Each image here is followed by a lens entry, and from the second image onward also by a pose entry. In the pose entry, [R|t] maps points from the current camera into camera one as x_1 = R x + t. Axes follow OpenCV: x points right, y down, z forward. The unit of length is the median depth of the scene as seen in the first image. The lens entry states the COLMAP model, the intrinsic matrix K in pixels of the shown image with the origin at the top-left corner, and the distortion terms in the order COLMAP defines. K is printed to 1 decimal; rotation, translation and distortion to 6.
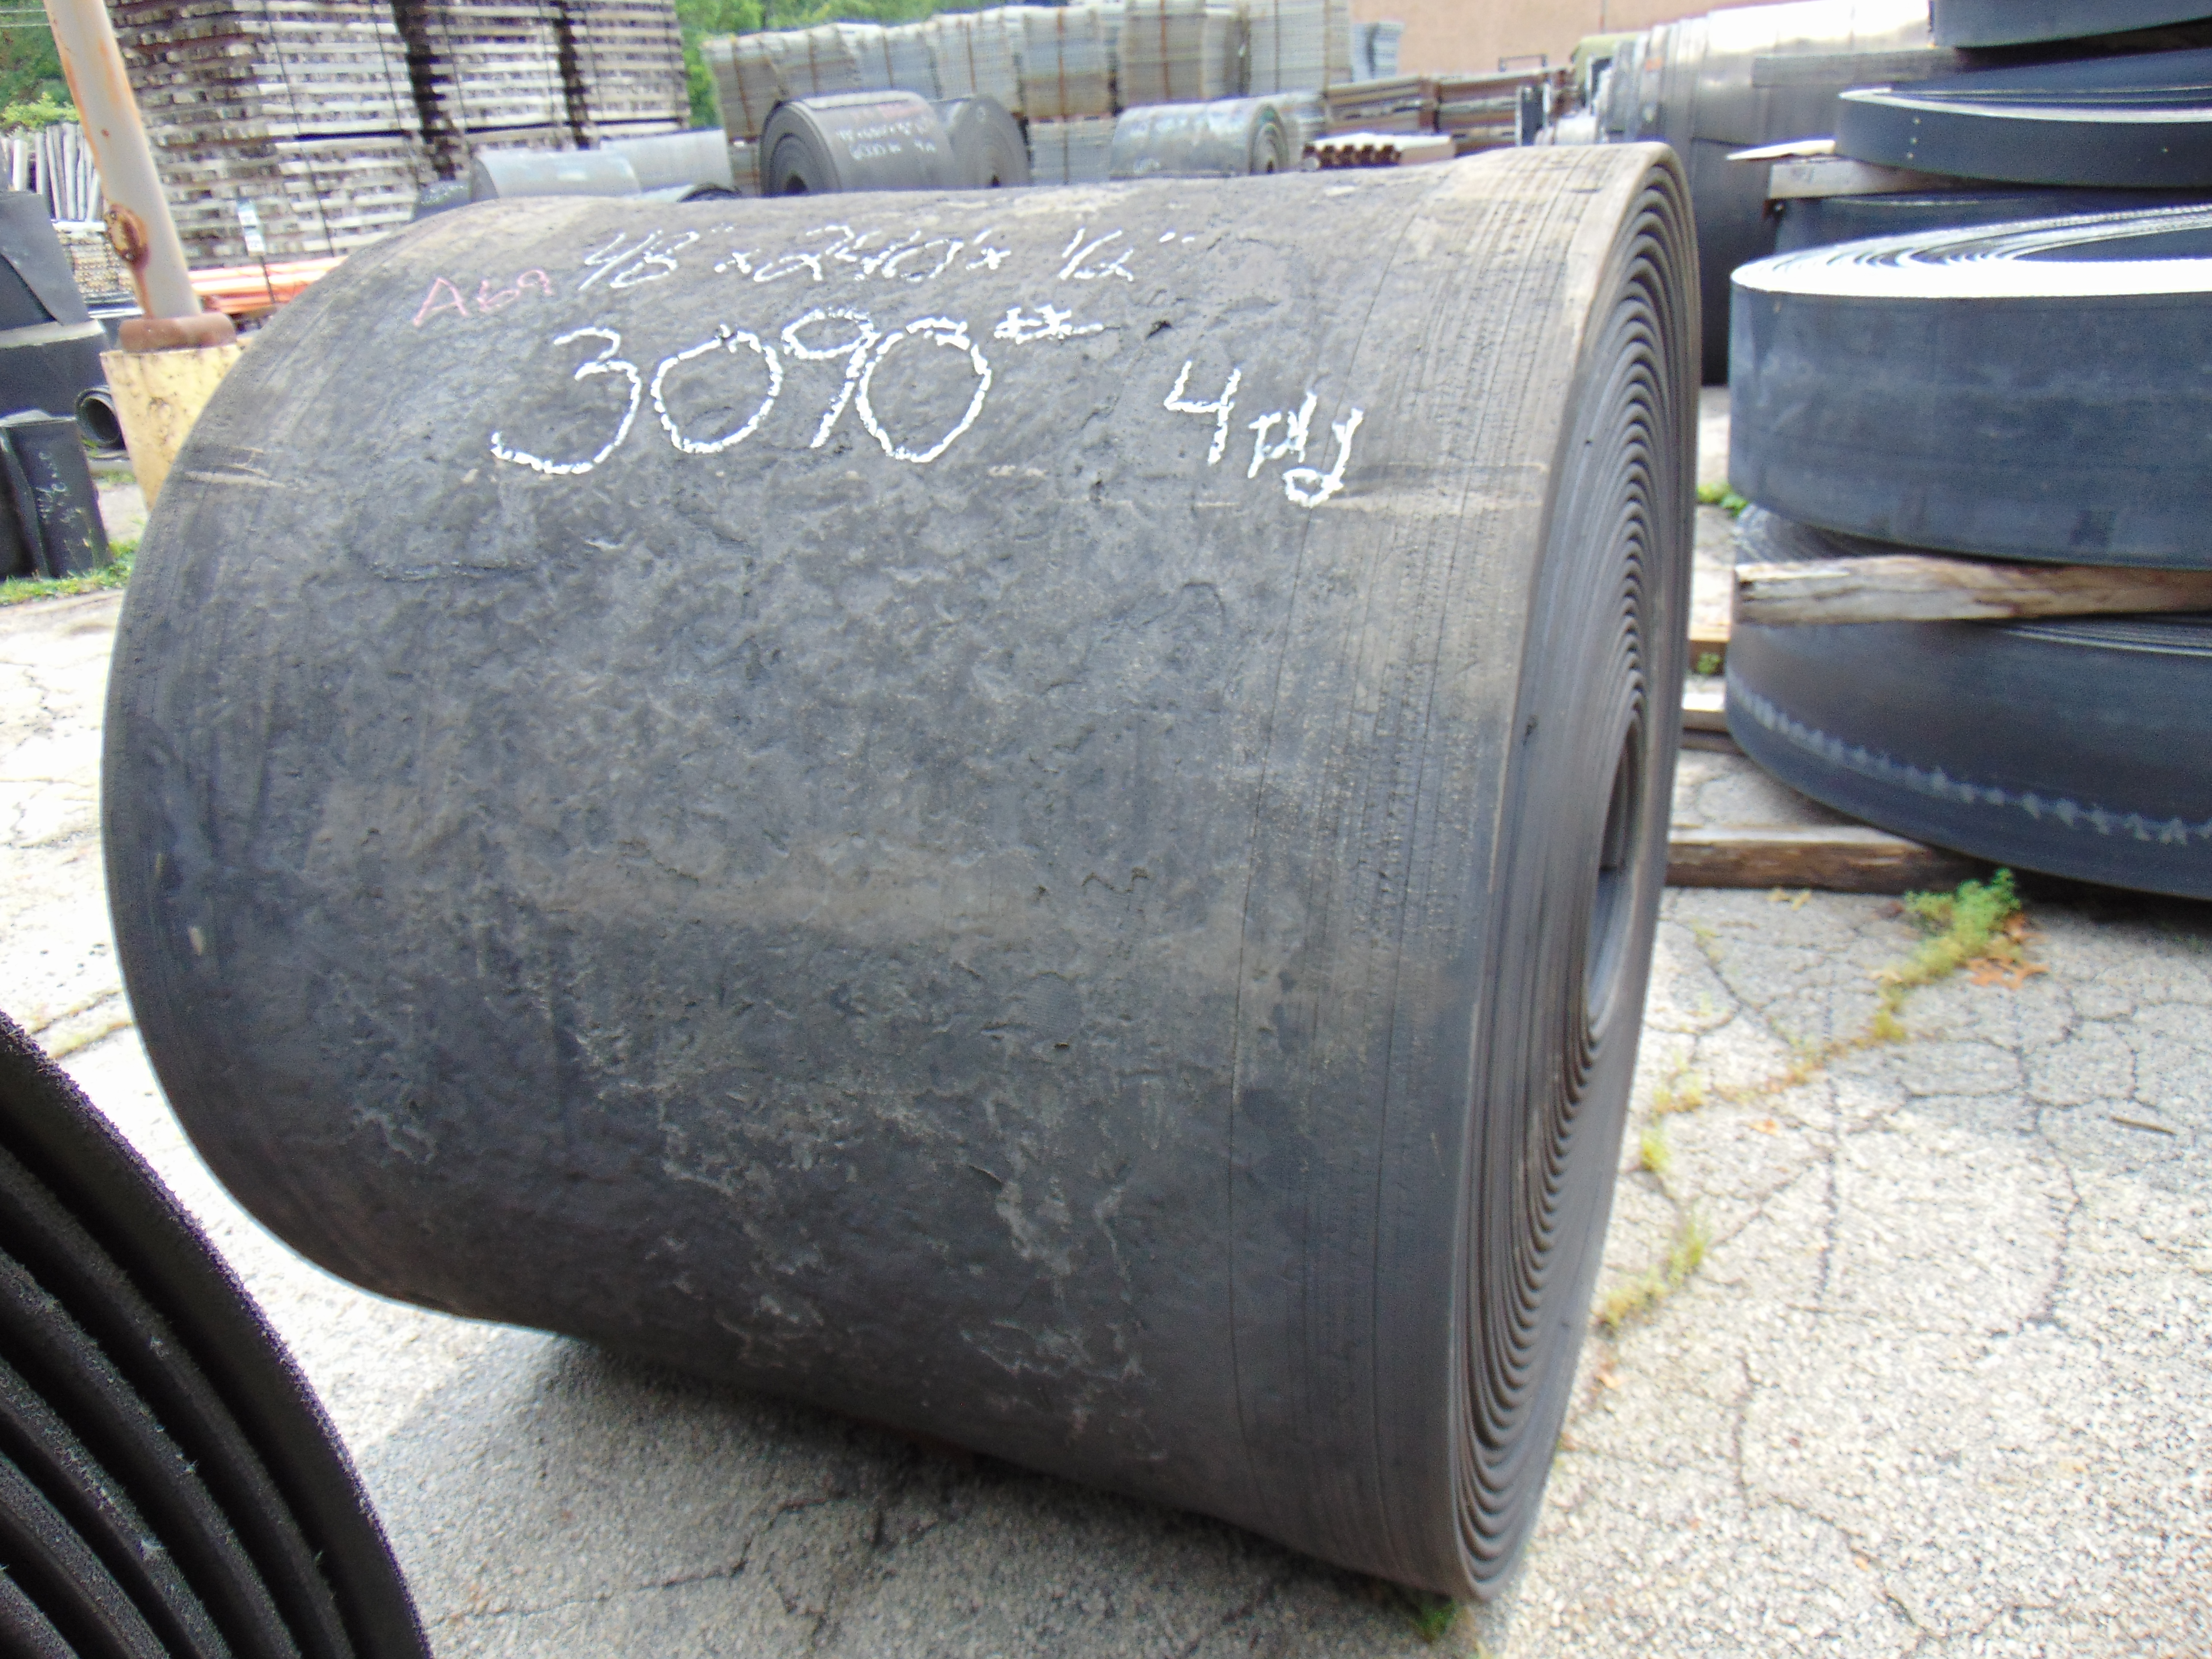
lens RADIAL K [[1631.1, 0, 1106.0], [0, 1631.1, 829.5], [0, 0, 1]] dist [-0.004033, 0.168968]
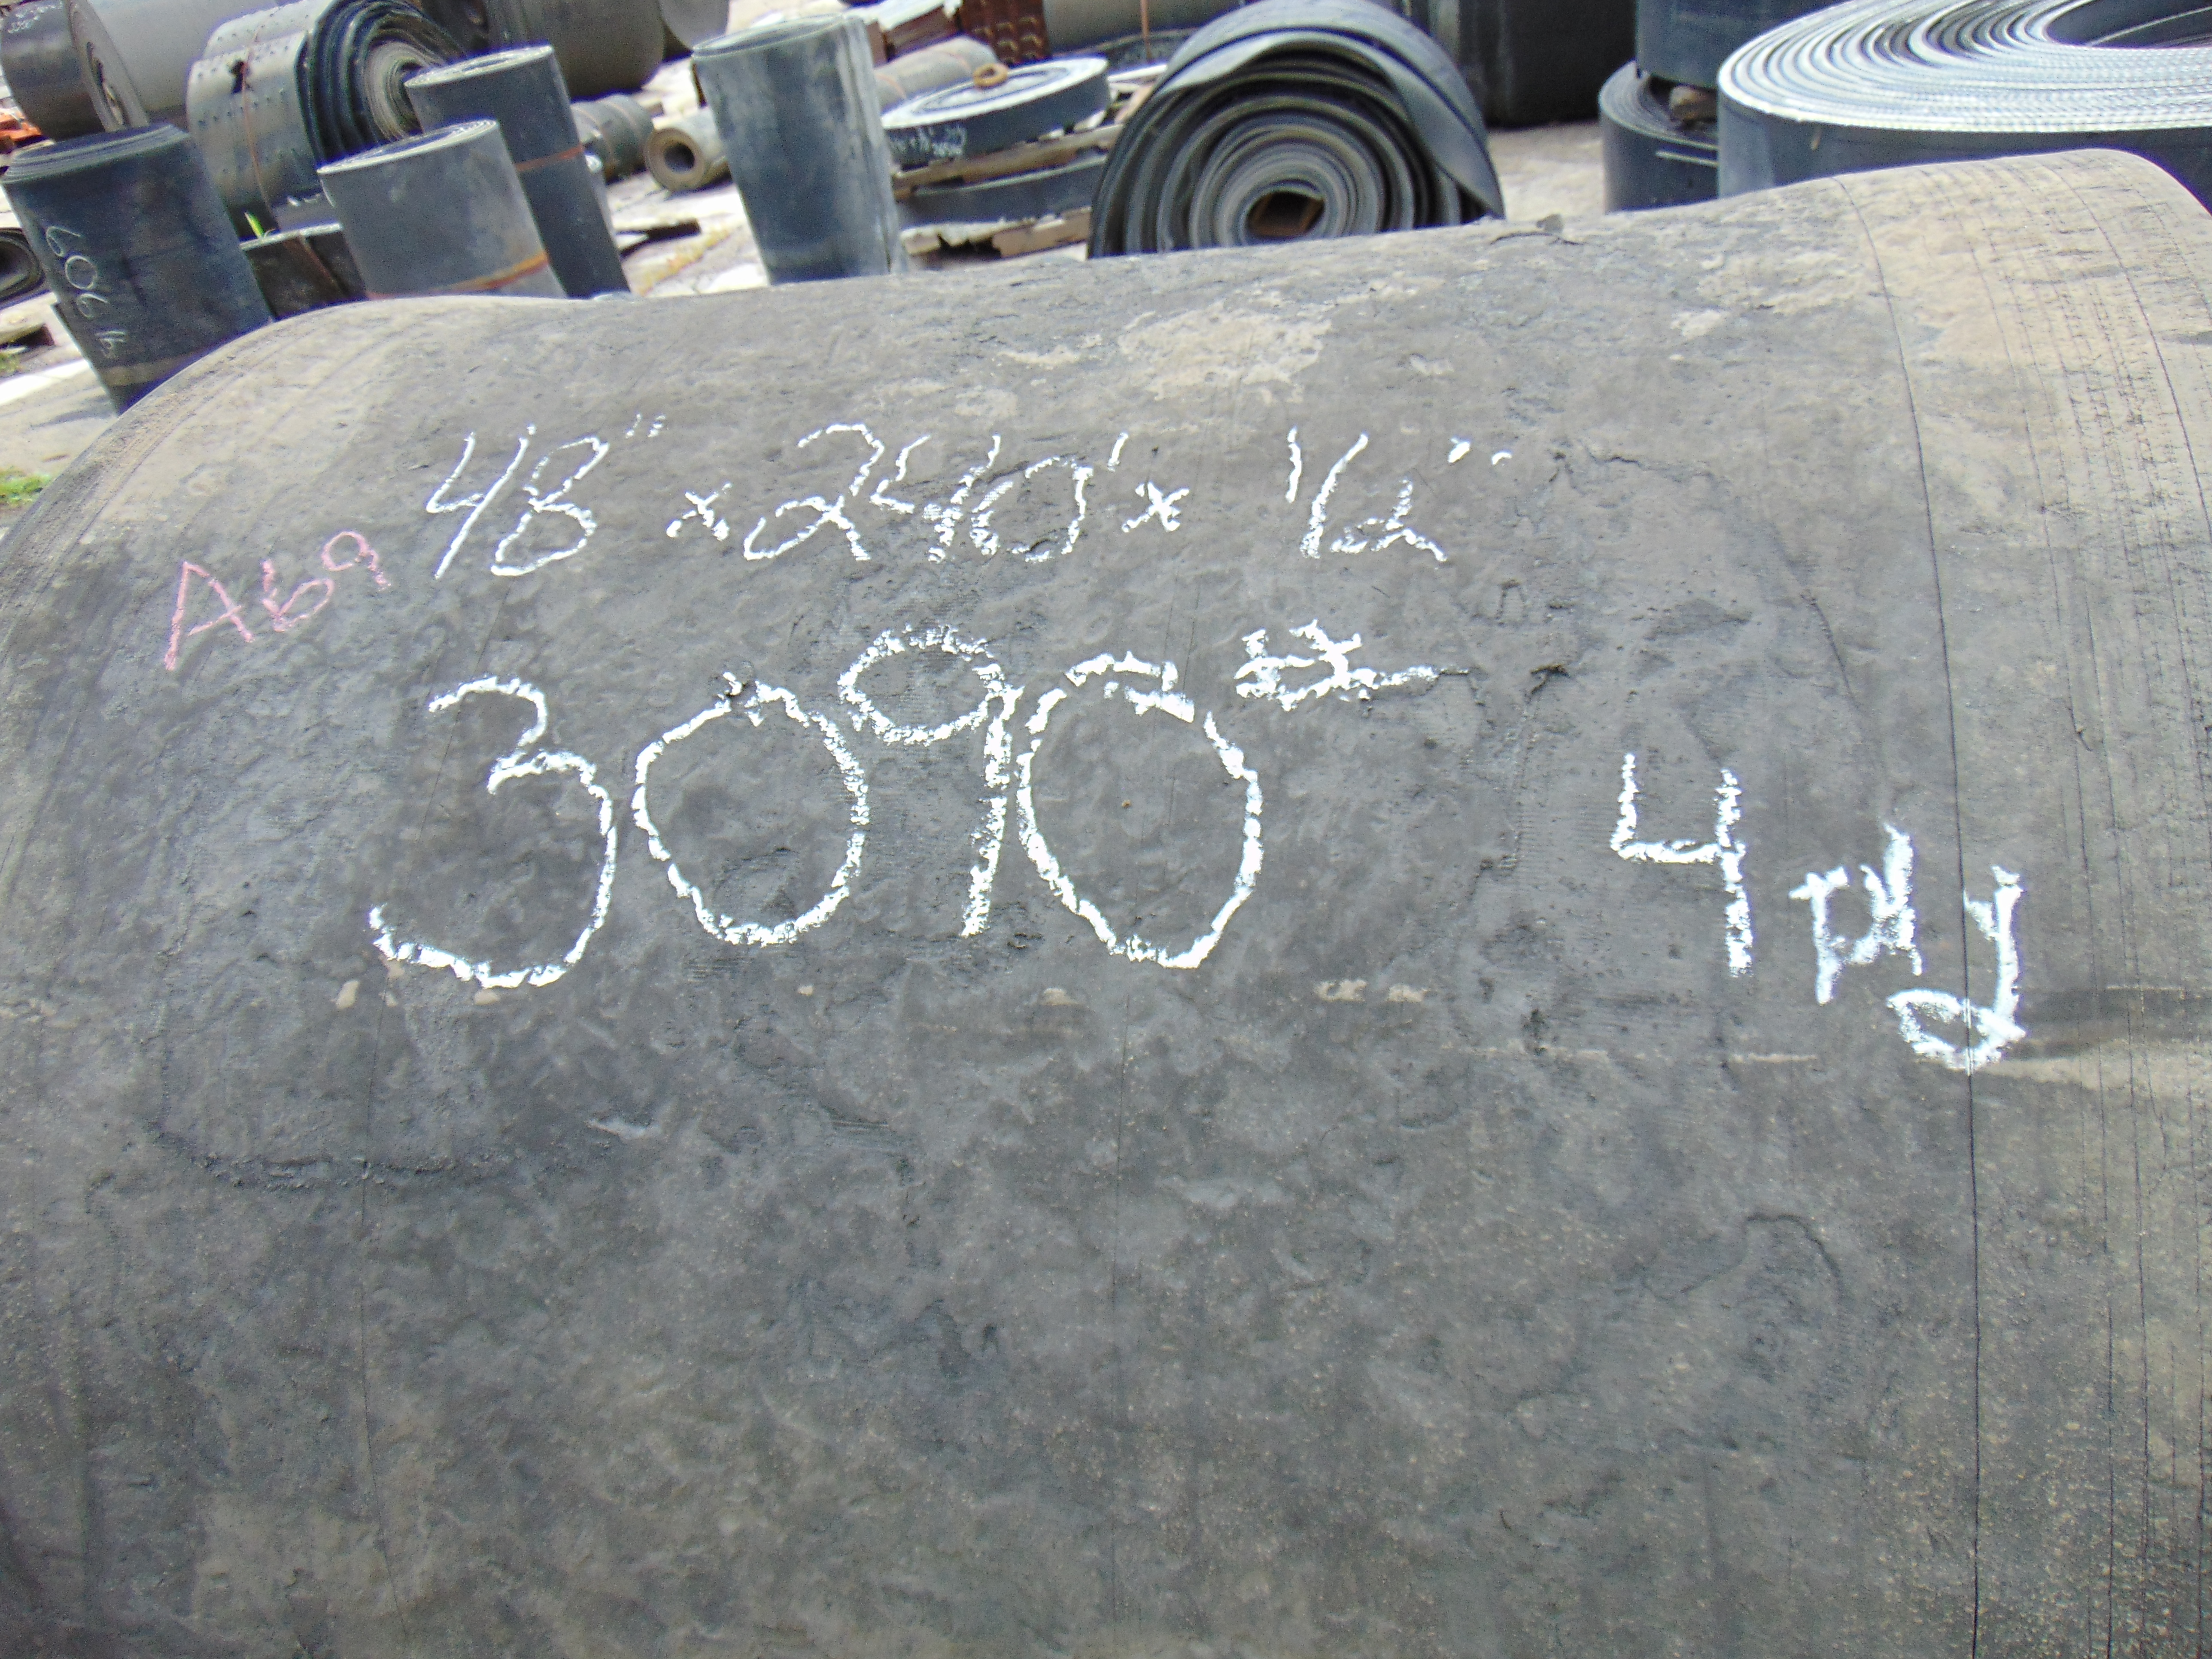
lens RADIAL K [[1612.0, 0, 1106.0], [0, 1612.0, 829.5], [0, 0, 1]] dist [-0.006641, 0.070172]
pose [[0.980753, -0.159609, 0.112467, -0.190440], [0.140079, 0.976434, 0.164178, -0.361210], [-0.136021, -0.145264, 0.979998, 0.435245]]
